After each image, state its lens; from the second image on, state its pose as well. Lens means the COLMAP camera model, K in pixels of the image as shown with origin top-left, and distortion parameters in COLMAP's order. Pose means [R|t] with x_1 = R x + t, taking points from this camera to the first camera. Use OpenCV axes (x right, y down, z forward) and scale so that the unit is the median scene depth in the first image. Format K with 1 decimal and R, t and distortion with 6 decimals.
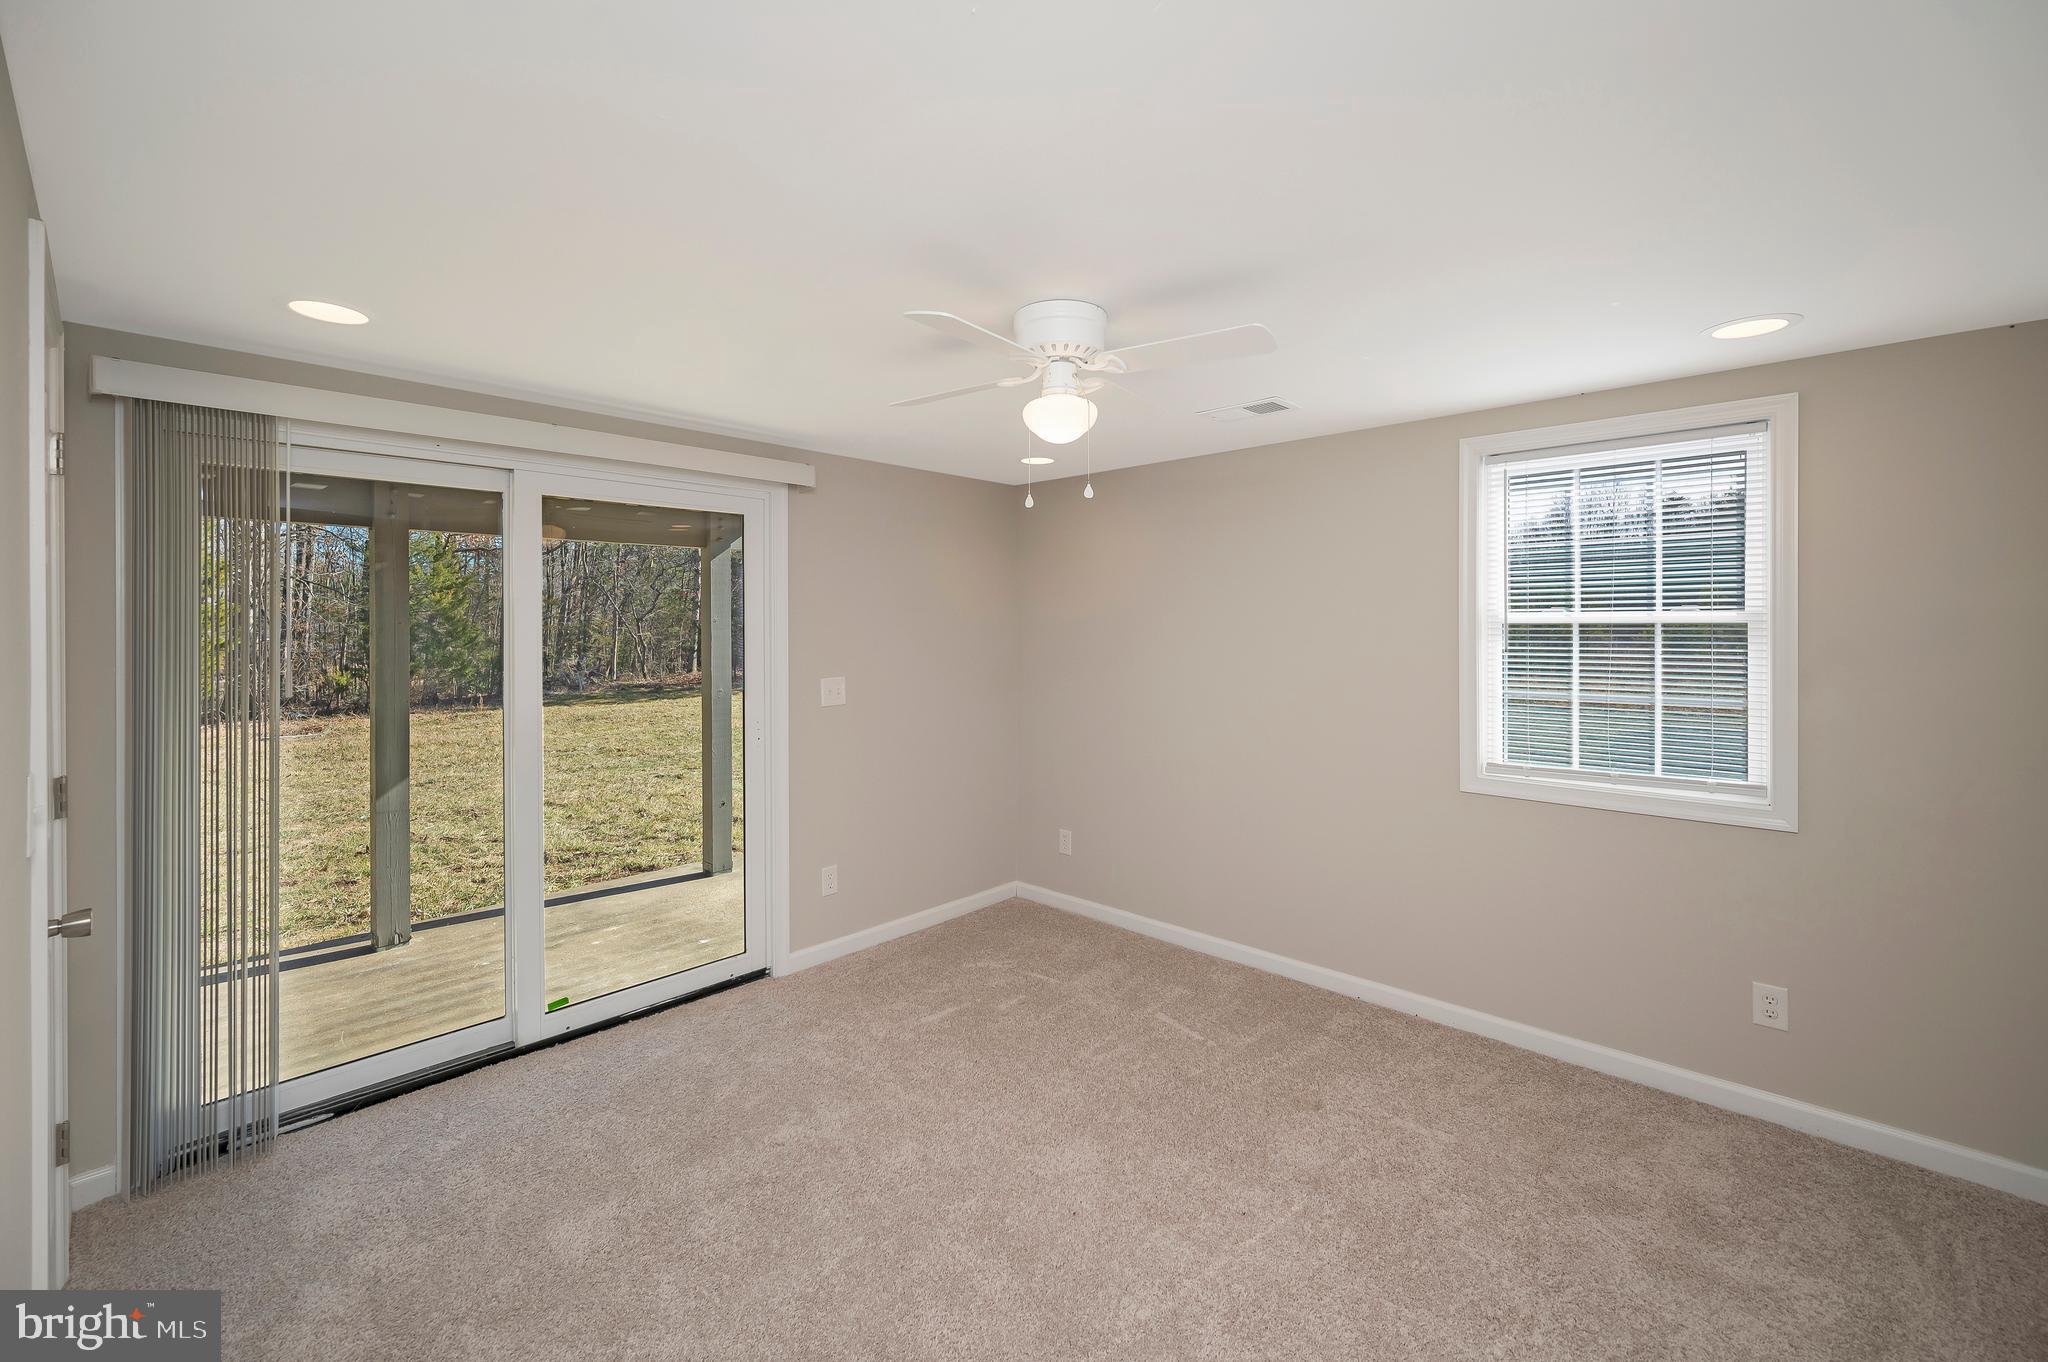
lens RADIAL K [[835.9, 0, 1033.0], [0, 835.9, 676.3], [0, 0, 1]] dist [0.000386, -0.000161]
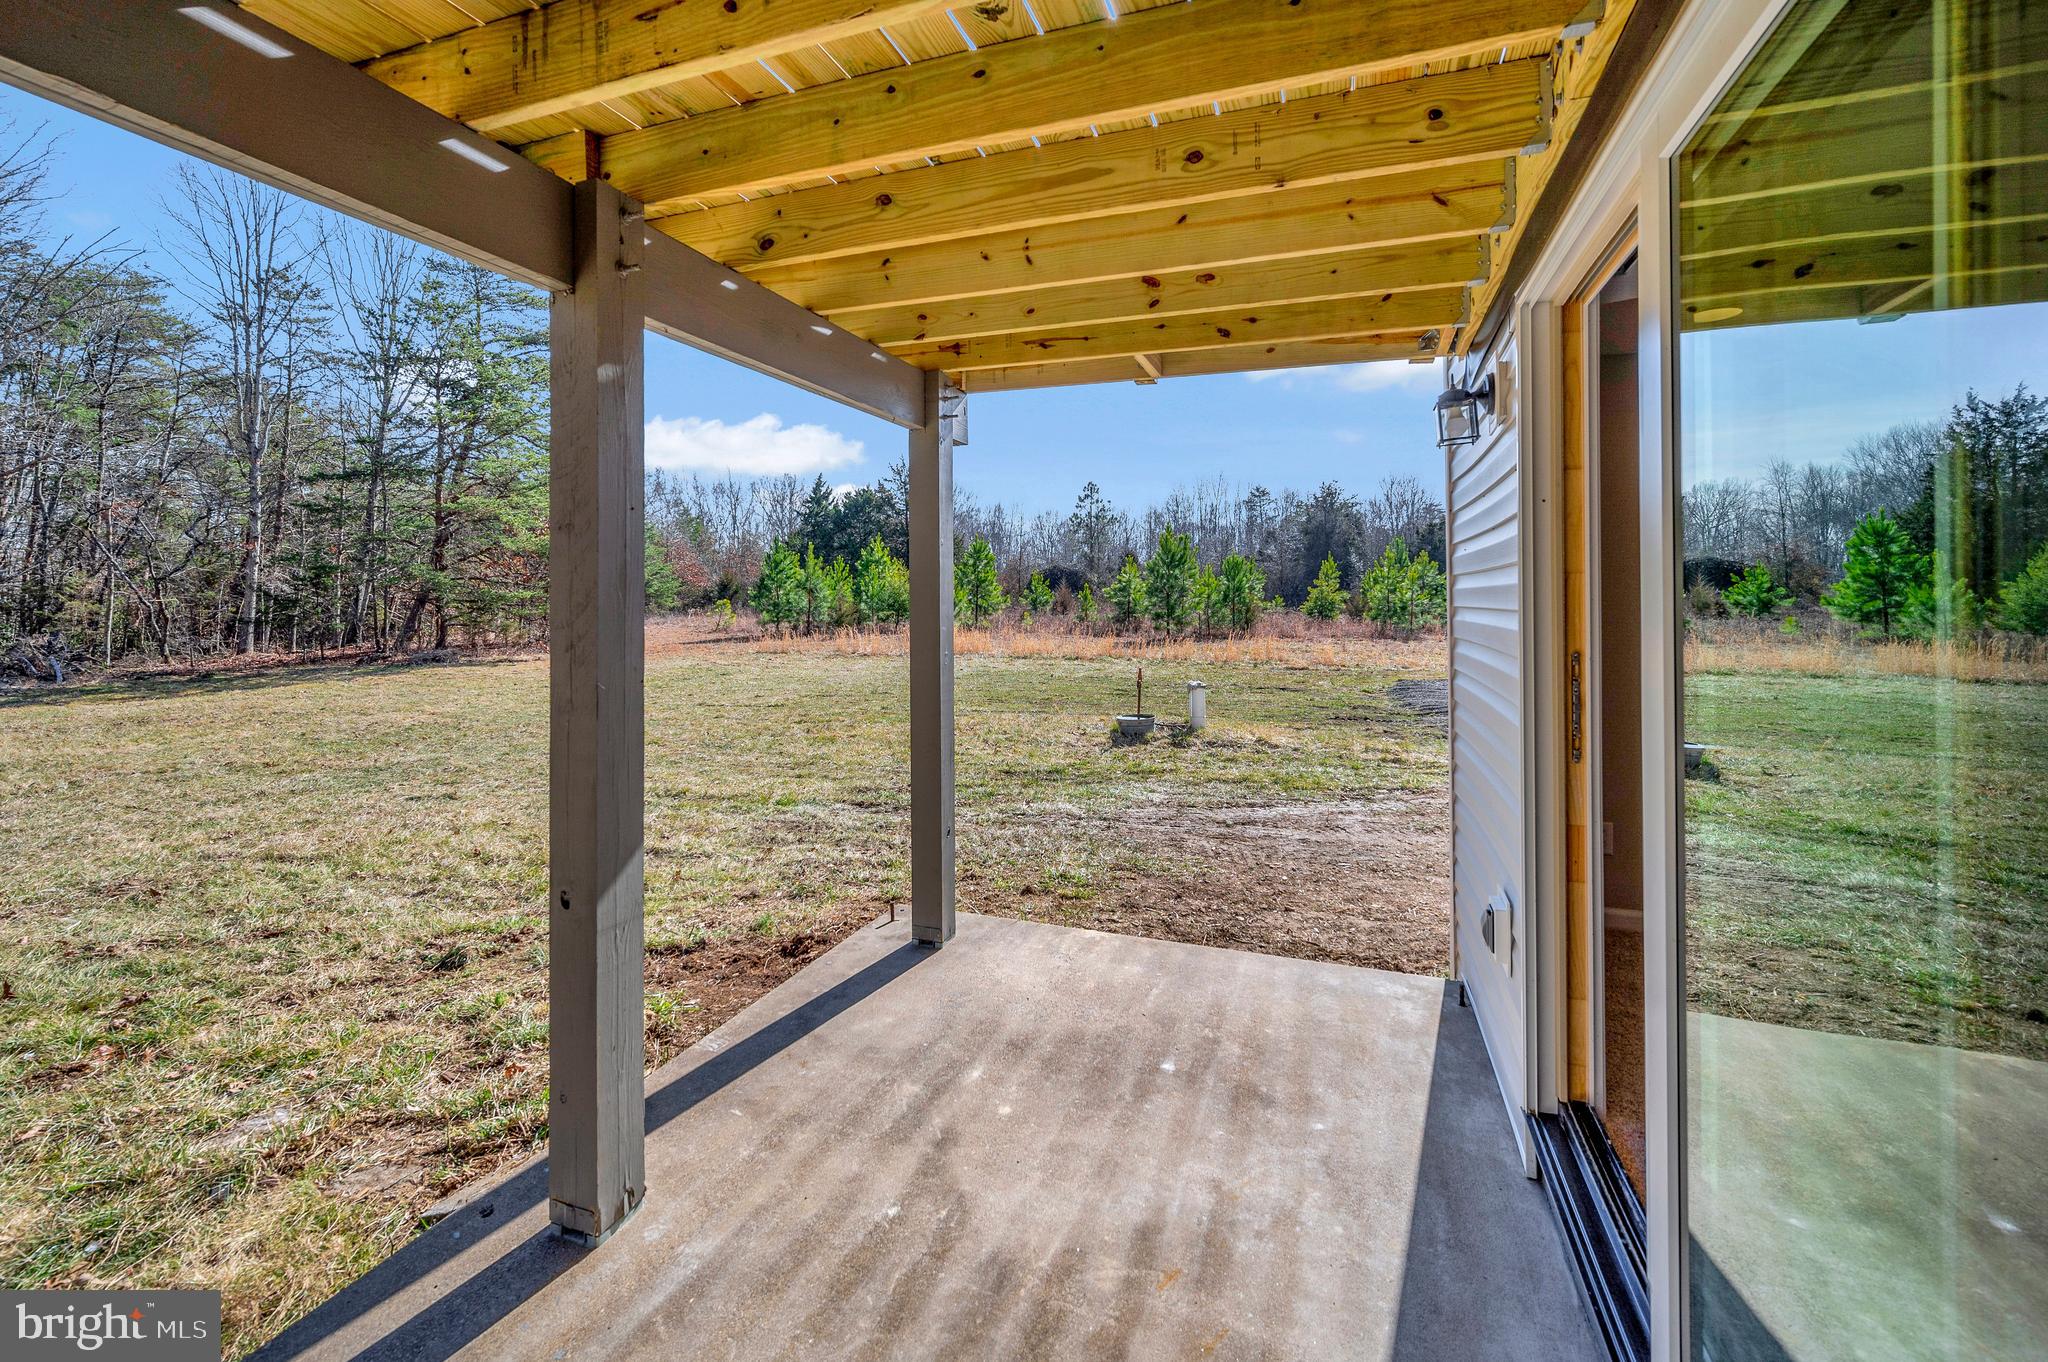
lens RADIAL K [[846.9, 0, 1019.2], [0, 846.9, 650.4], [0, 0, 1]] dist [-0.001266, -0.000633]
pose [[0.921903, -0.016940, 0.387051, -0.718265], [0.016802, 0.999852, 0.003738, 0.013559], [-0.387057, 0.003057, 0.922051, 0.476422]]
